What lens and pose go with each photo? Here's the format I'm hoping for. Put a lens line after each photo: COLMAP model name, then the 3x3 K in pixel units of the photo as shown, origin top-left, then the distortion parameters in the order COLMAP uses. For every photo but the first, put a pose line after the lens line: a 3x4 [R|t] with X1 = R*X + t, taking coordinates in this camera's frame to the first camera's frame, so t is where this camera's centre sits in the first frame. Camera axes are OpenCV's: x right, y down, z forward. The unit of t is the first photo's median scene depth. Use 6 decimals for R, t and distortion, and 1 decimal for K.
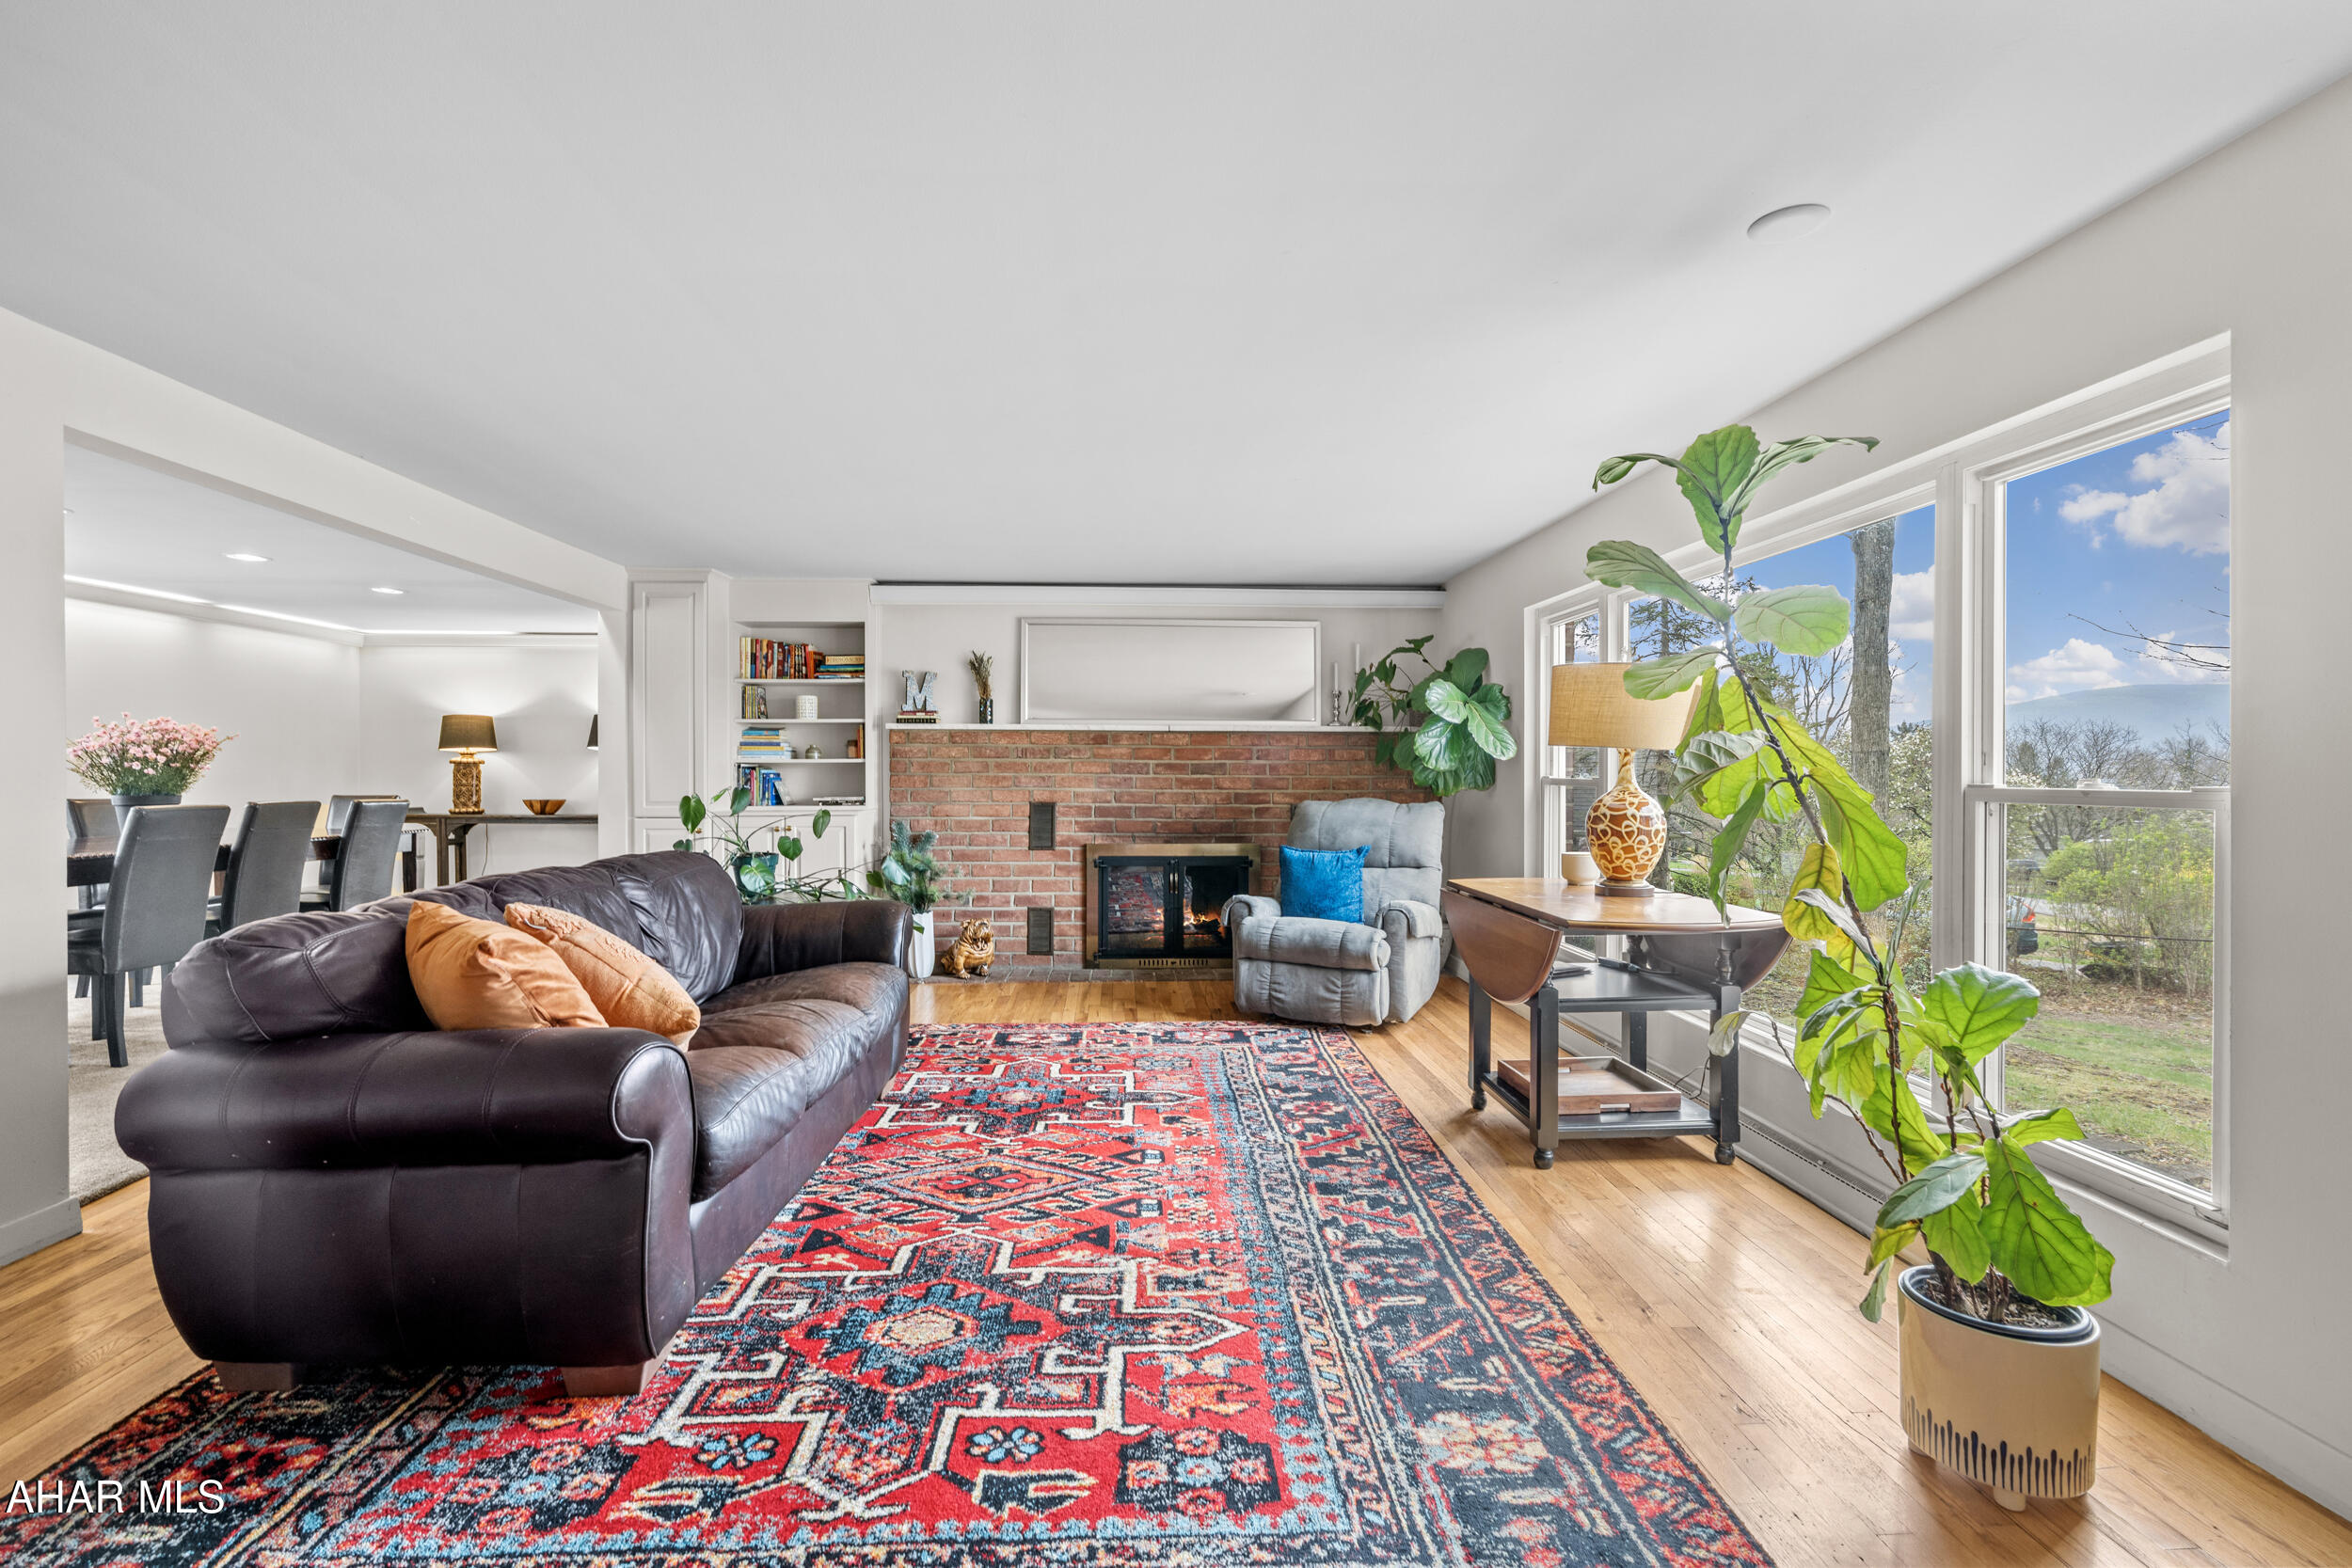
lens RADIAL K [[1066.7, 0, 1178.2], [0, 1066.7, 781.7], [0, 0, 1]] dist [-0.004611, 0.002011]
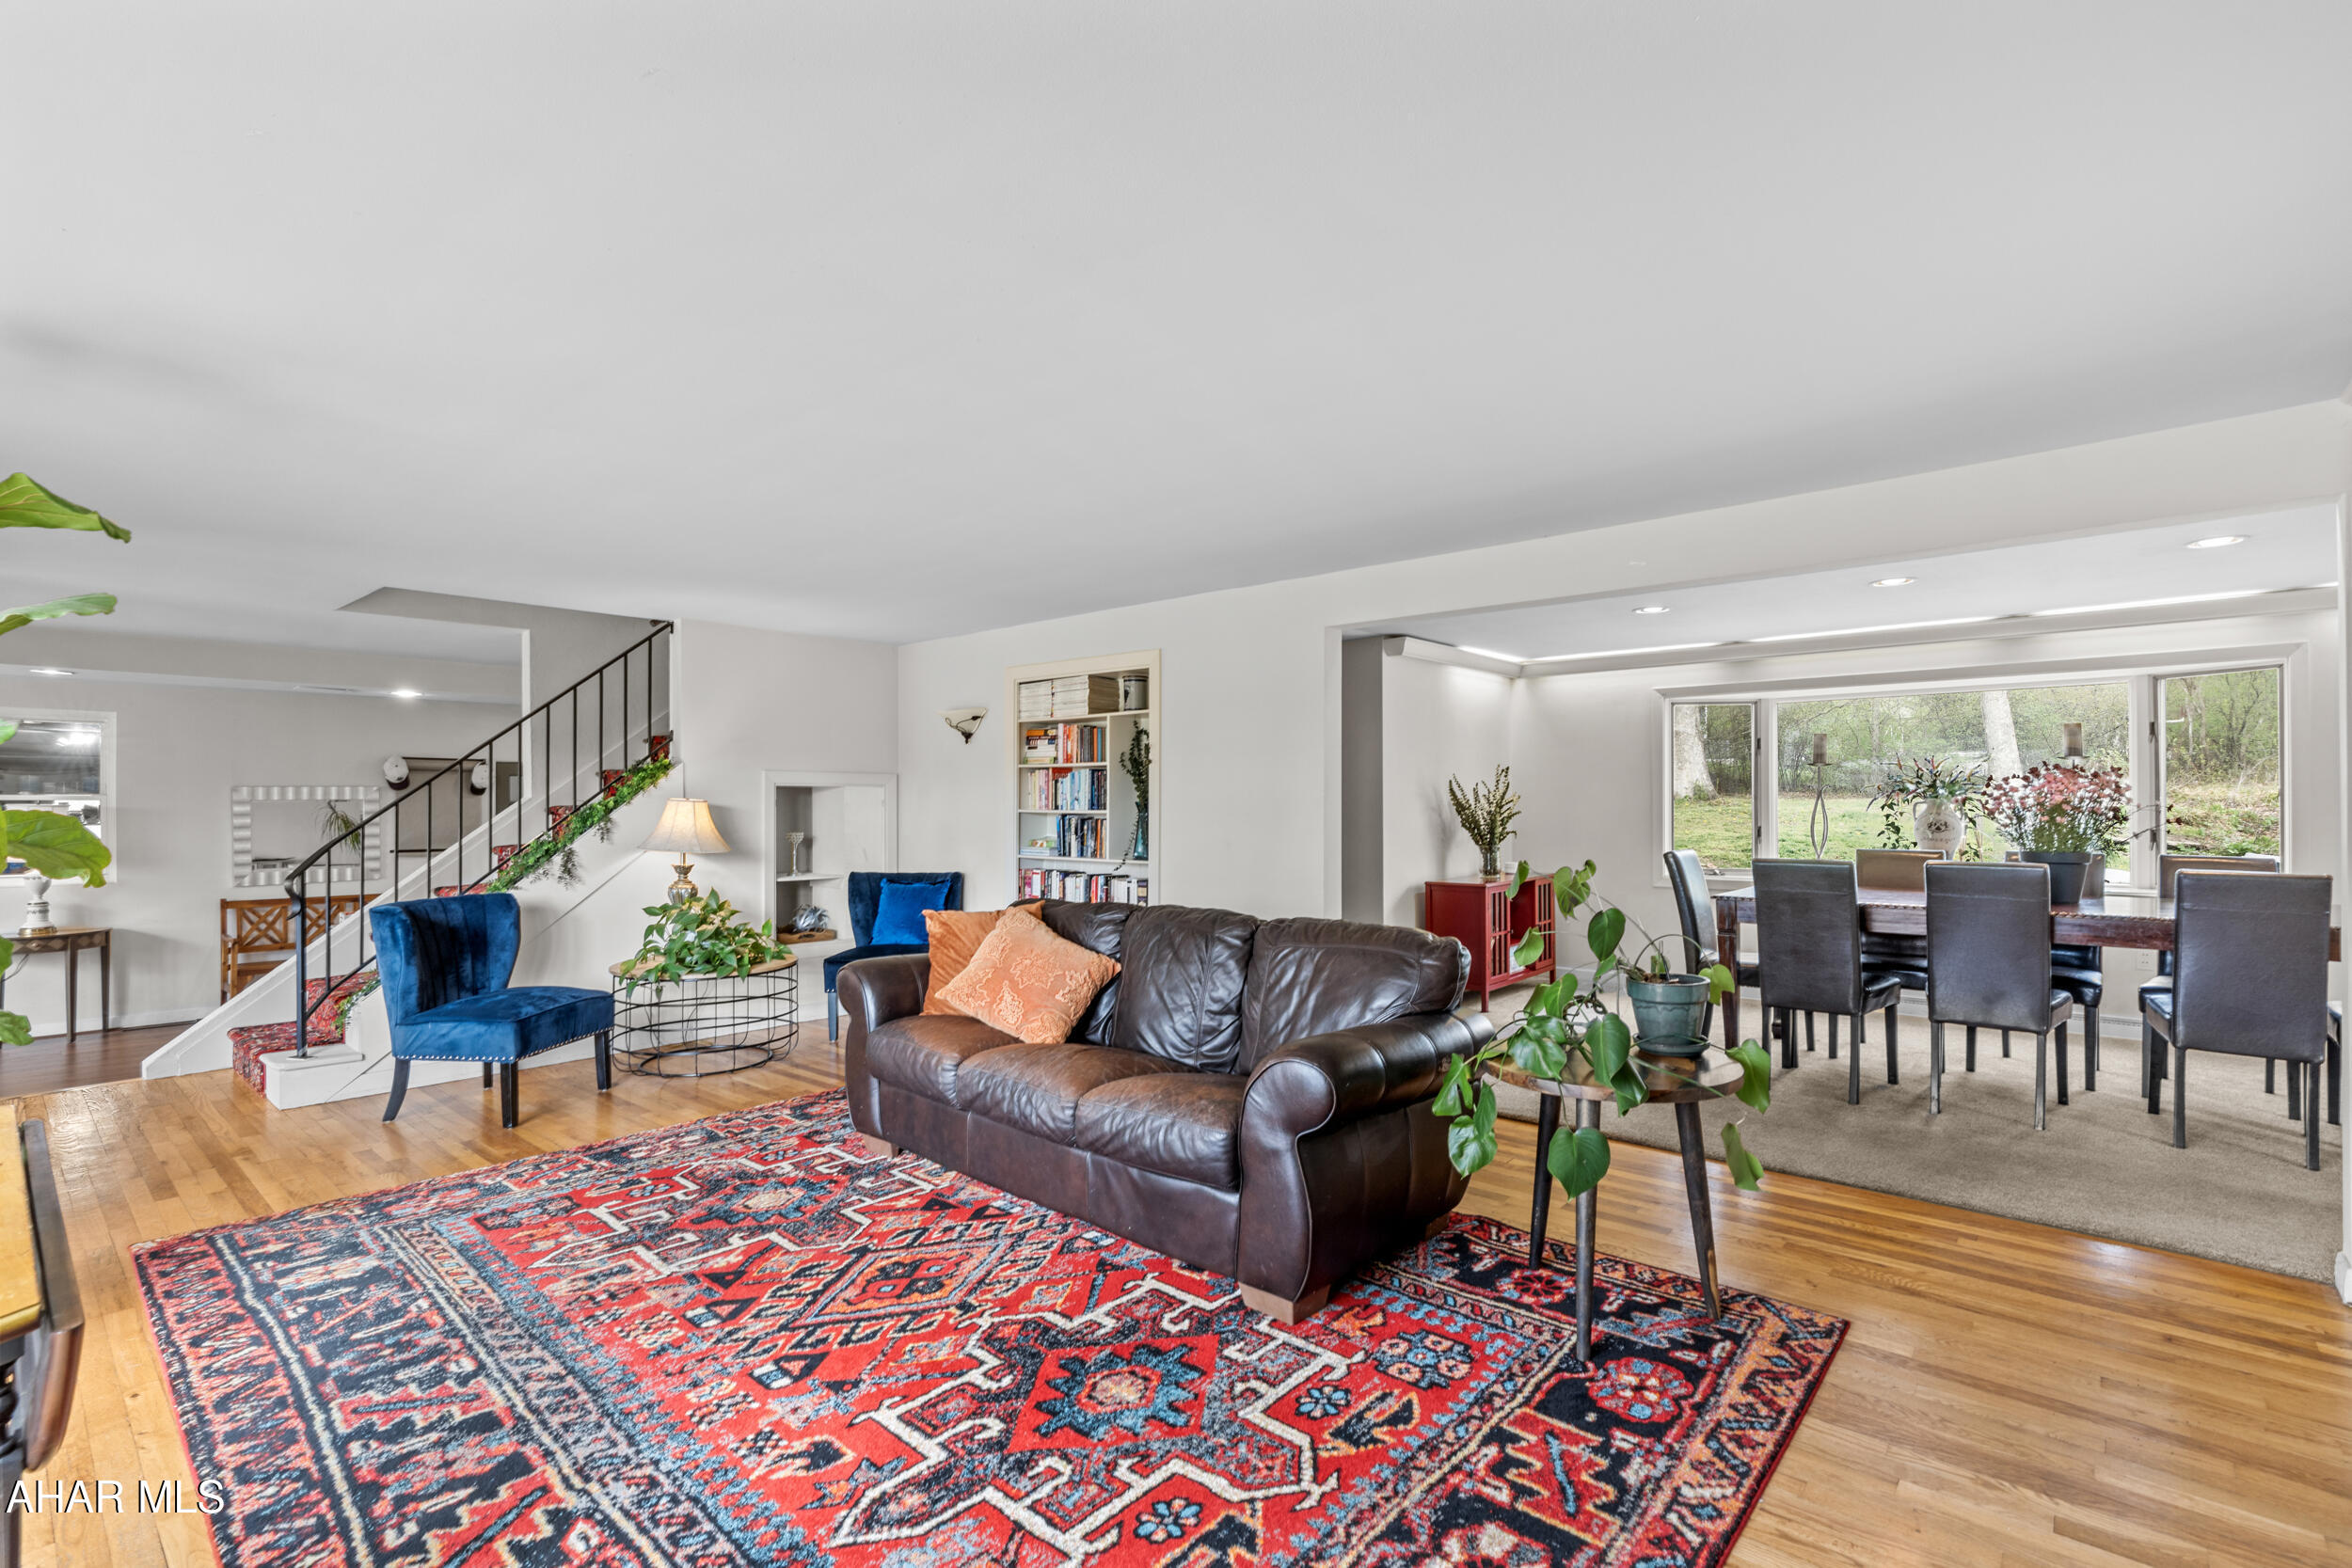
lens RADIAL K [[1066.7, 0, 1162.5], [0, 1066.7, 794.4], [0, 0, 1]] dist [-0.004611, 0.002011]
pose [[-0.710278, -0.011964, -0.703820, 0.347121], [-0.006109, 0.999923, -0.010832, -0.040362], [0.703895, -0.003394, -0.710296, 1.963904]]
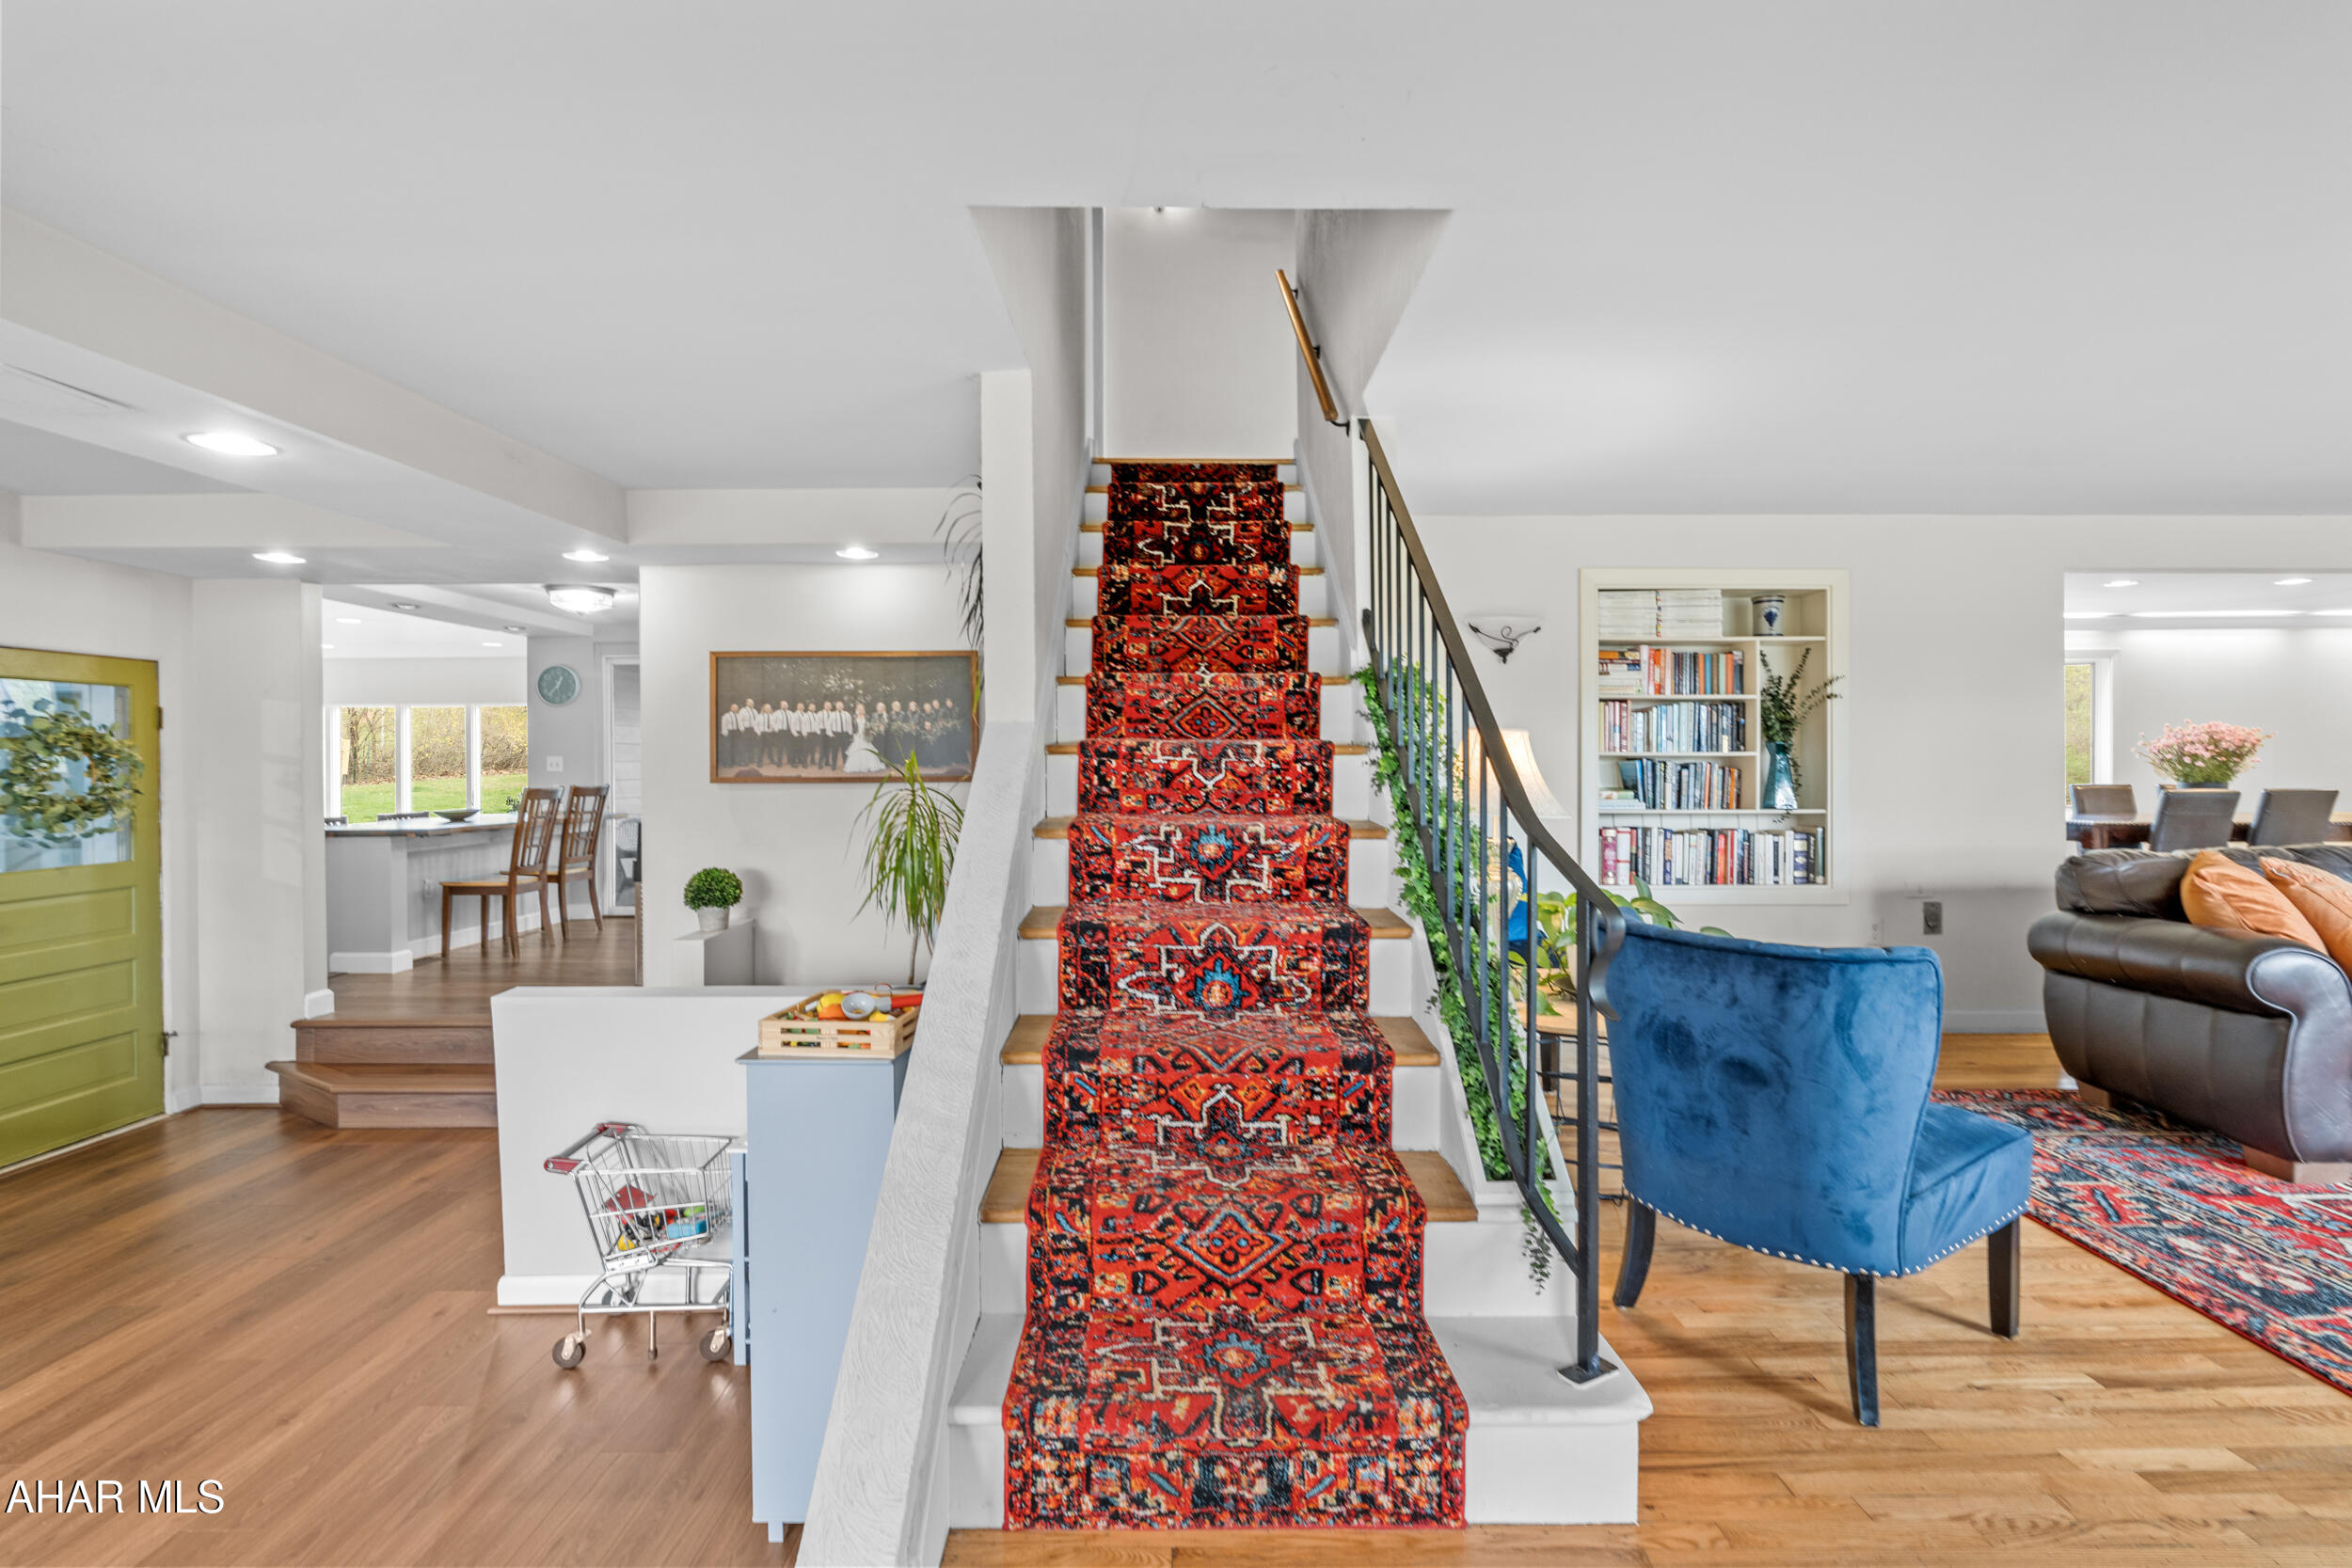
lens RADIAL K [[1076.9, 0, 1186.4], [0, 1076.9, 777.0], [0, 0, 1]] dist [-0.012005, -0.000376]
pose [[-0.048292, 0.009302, -0.998790, 0.754307], [-0.001871, 0.999954, 0.009404, -0.006959], [0.998832, 0.002322, -0.048272, -0.348827]]
